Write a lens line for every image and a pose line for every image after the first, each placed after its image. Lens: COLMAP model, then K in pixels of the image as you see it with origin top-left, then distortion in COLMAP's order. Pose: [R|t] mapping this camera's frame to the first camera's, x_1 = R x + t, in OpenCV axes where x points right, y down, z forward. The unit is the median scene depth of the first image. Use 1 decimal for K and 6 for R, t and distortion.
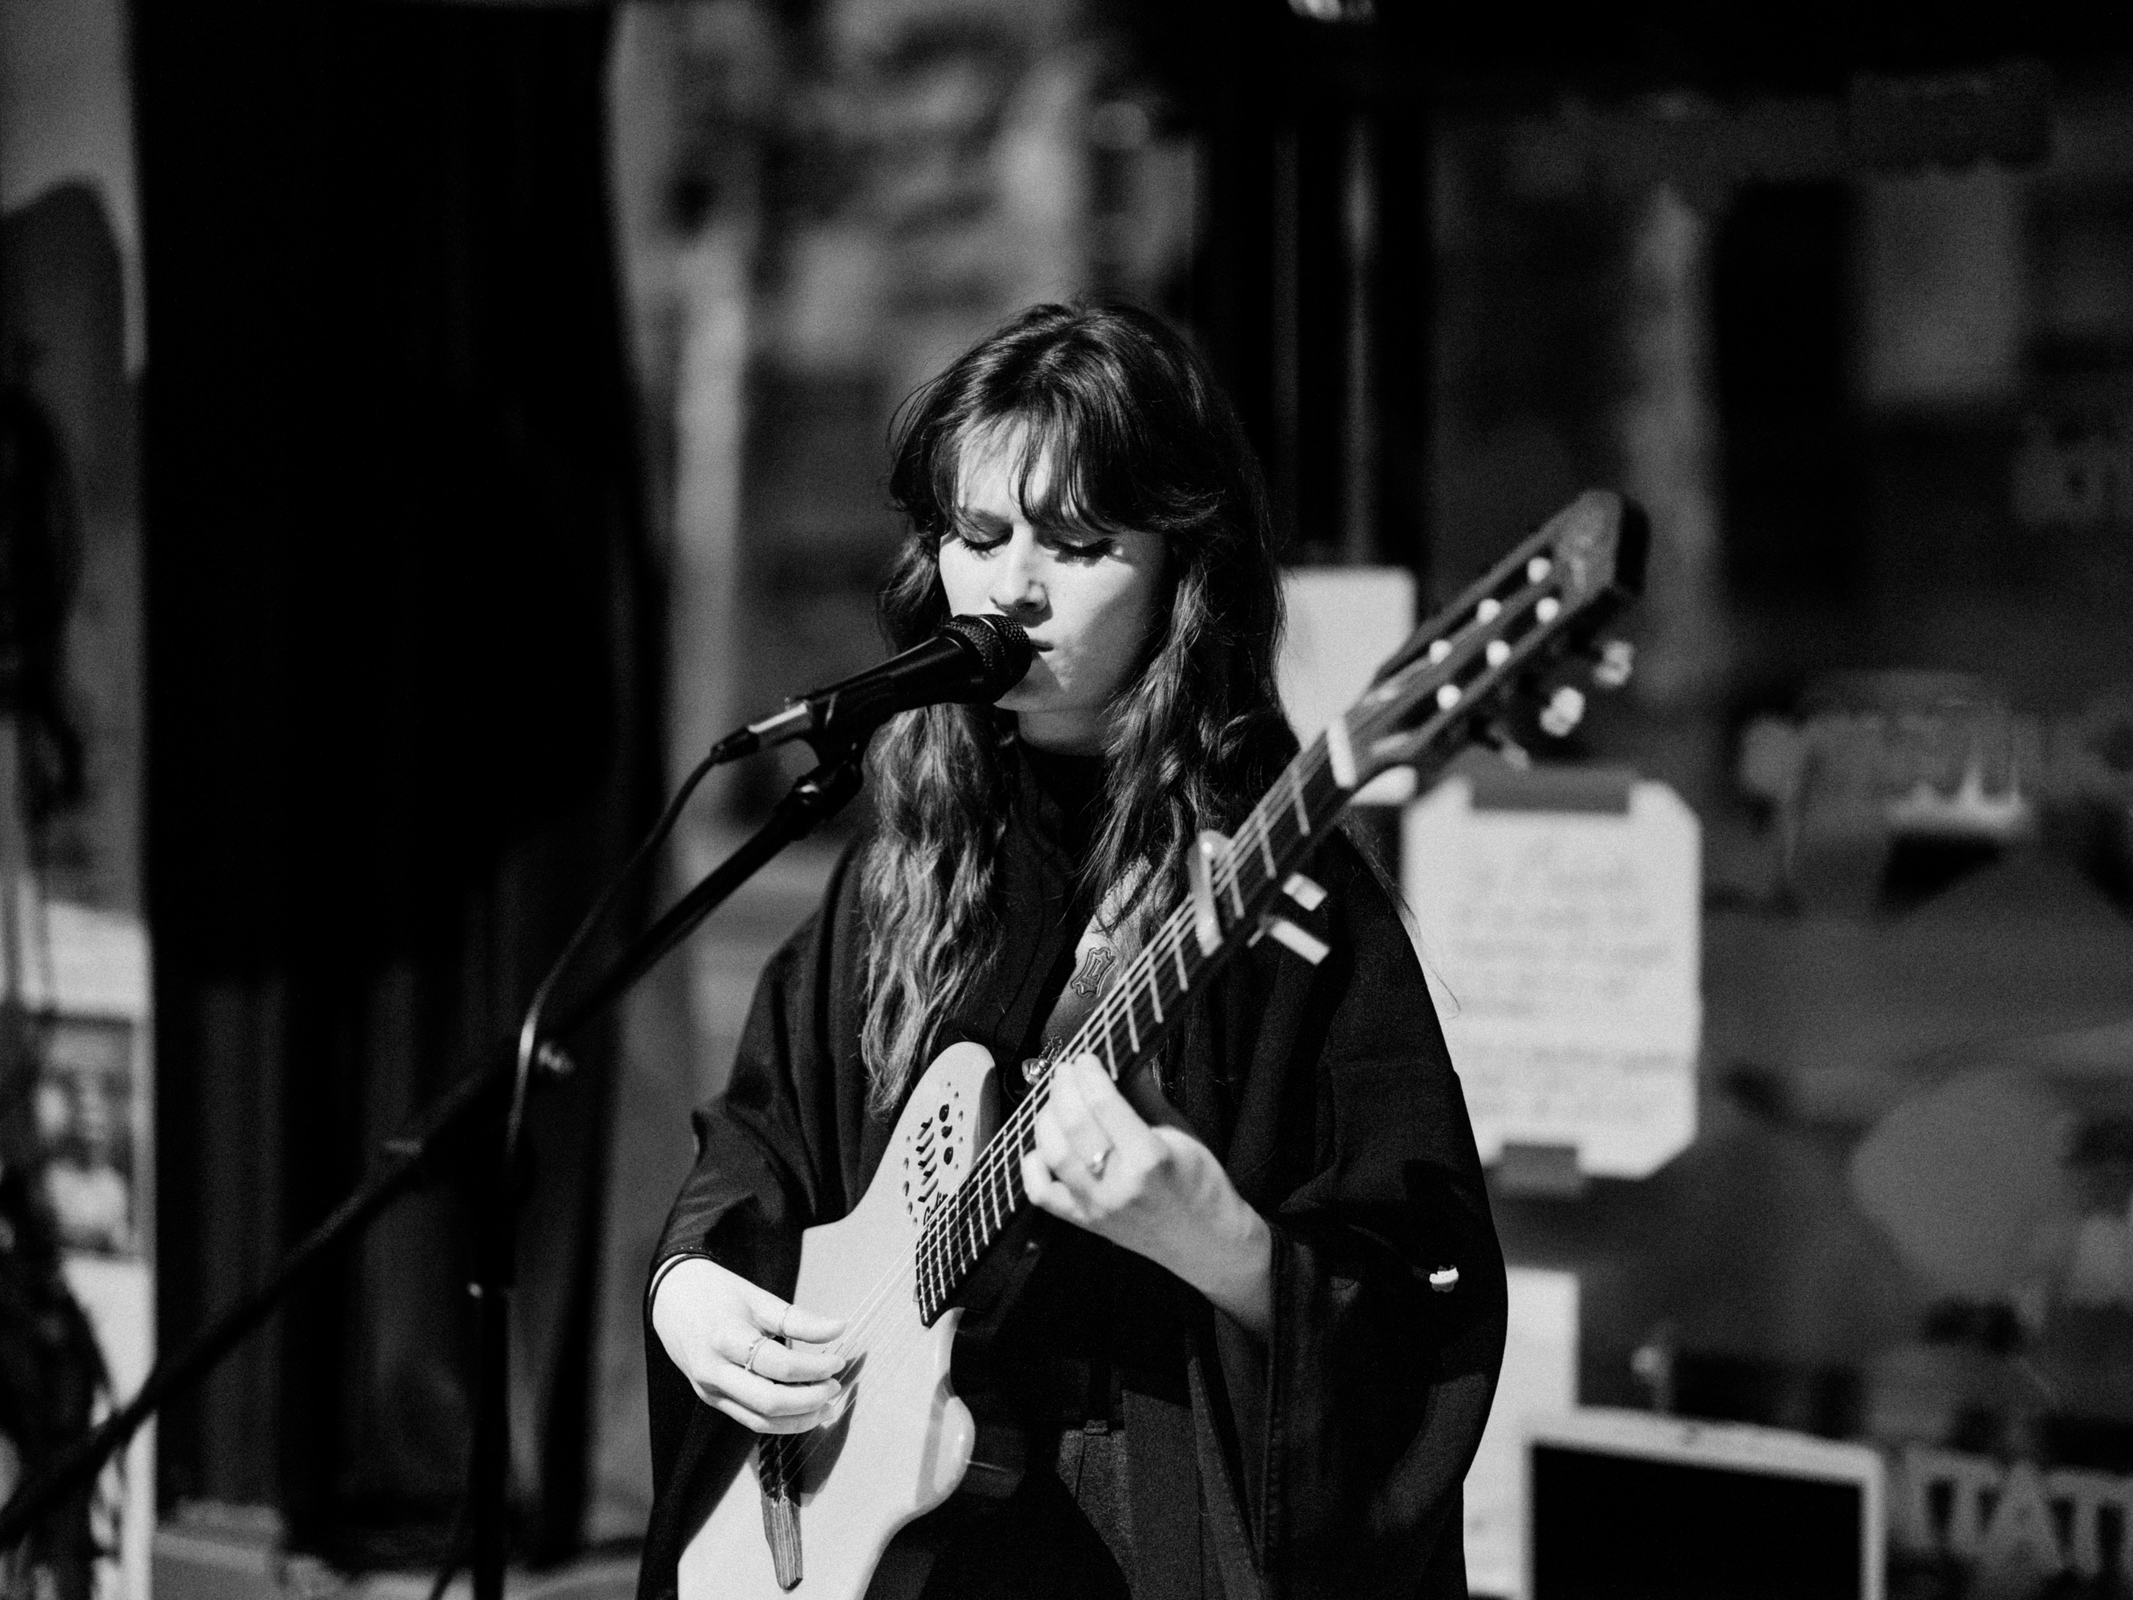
lens RADIAL K [[3821.7, 0, 1072.8], [0, 3821.7, 798.9], [0, 0, 1]] dist [0.013225, 0.000000]
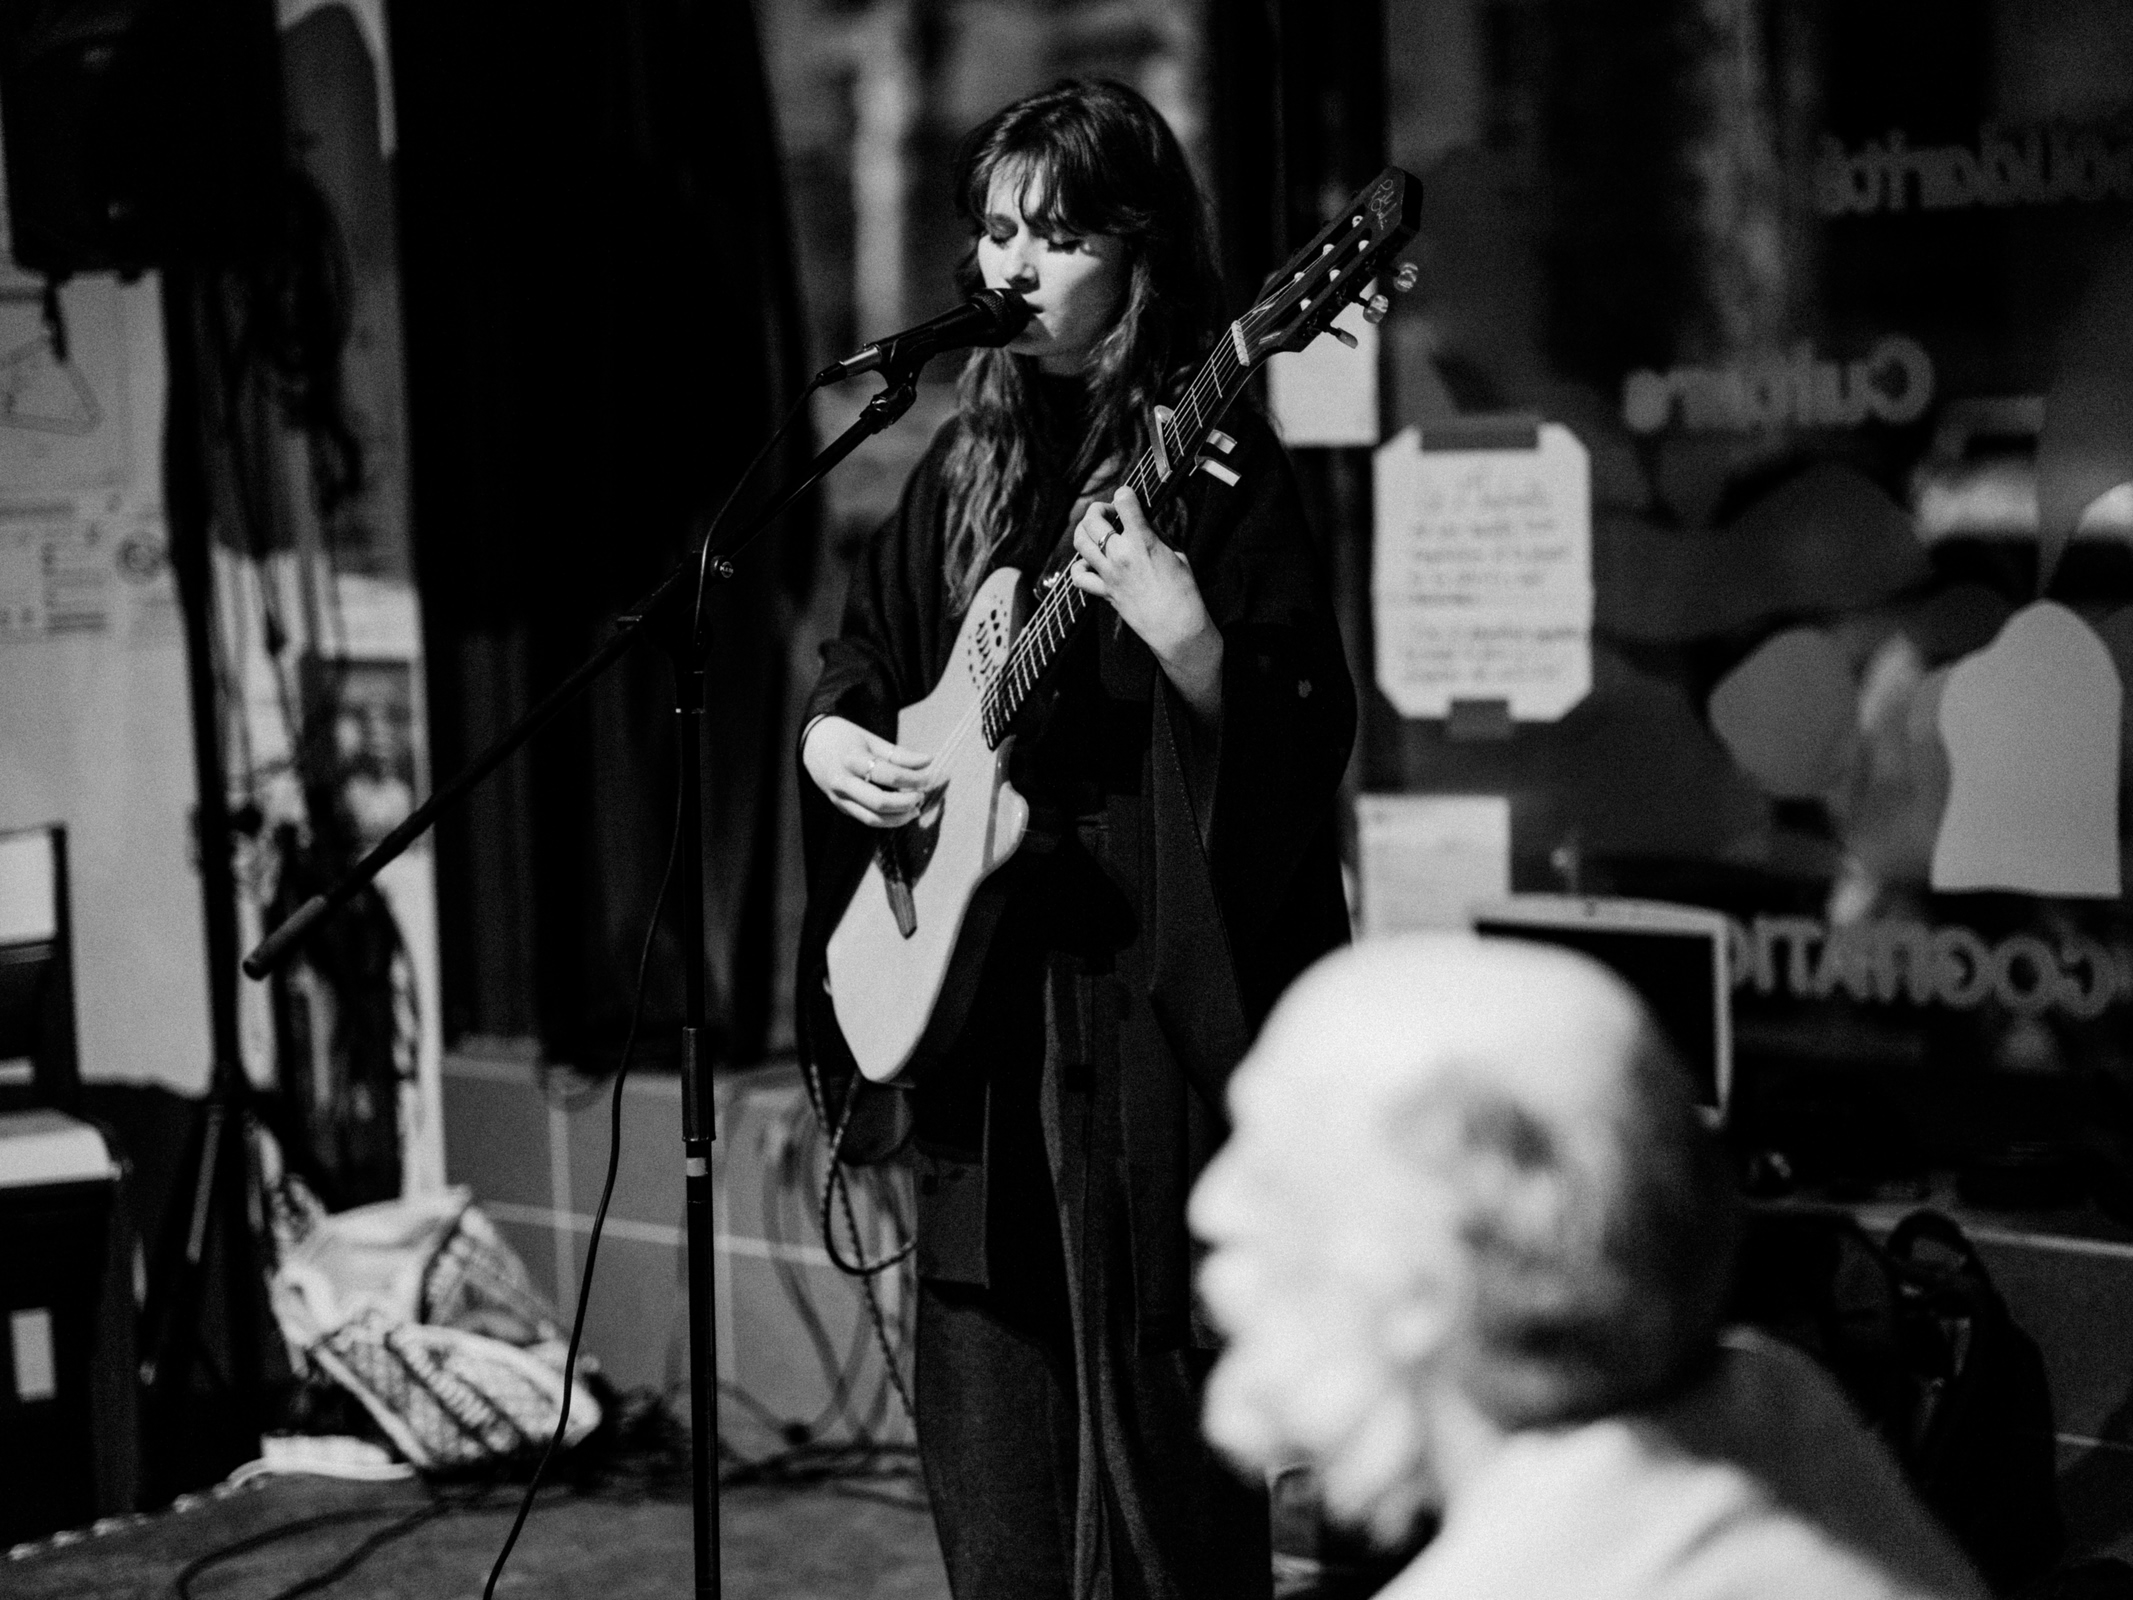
lens RADIAL K [[3821.7, 0, 1078.1], [0, 3821.7, 797.9], [0, 0, 1]] dist [0.013225, 0.000000]
pose [[0.998581, -0.031181, -0.043171, 0.040026], [0.033896, 0.997396, 0.063650, 0.035321], [0.041074, -0.065023, 0.997038, -0.333710]]
